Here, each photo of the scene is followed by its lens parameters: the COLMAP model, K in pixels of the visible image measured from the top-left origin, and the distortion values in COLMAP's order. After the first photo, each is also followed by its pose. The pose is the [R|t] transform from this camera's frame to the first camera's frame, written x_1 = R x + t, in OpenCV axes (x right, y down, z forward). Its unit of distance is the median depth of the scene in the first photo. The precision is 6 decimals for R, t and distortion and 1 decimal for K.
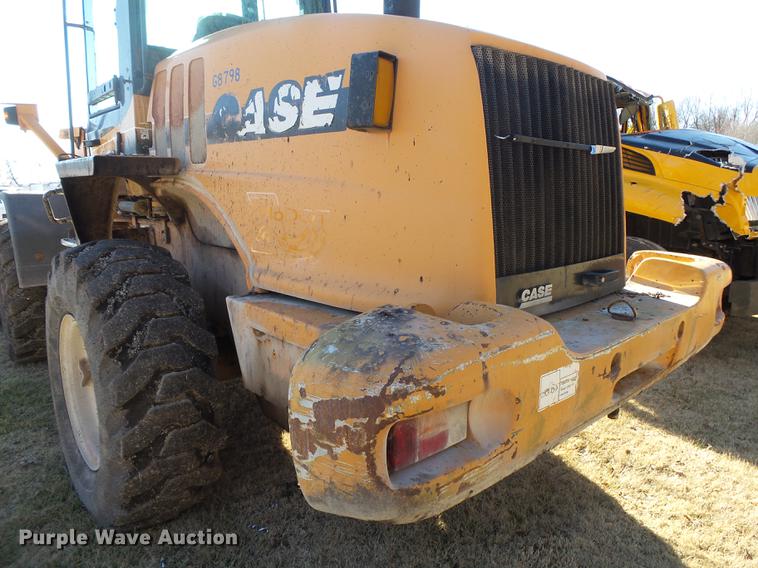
lens RADIAL K [[523.1, 0, 378.3], [0, 523.1, 280.8], [0, 0, 1]] dist [0.003583, -0.005164]
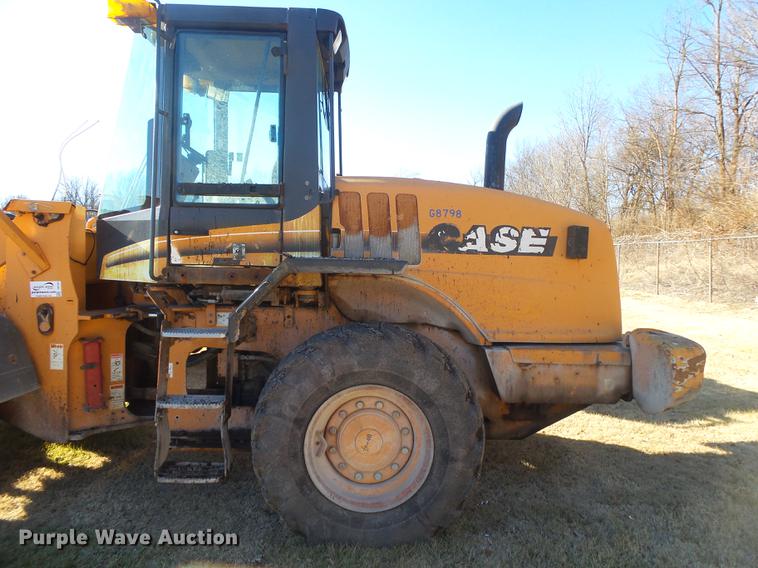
lens RADIAL K [[523.1, 0, 379.8], [0, 523.1, 285.5], [0, 0, 1]] dist [0.003583, -0.005164]
pose [[0.640466, -0.011617, 0.767898, -1.800921], [0.113918, 0.990261, -0.080033, -0.076030], [-0.759490, 0.138735, 0.635552, 0.195994]]
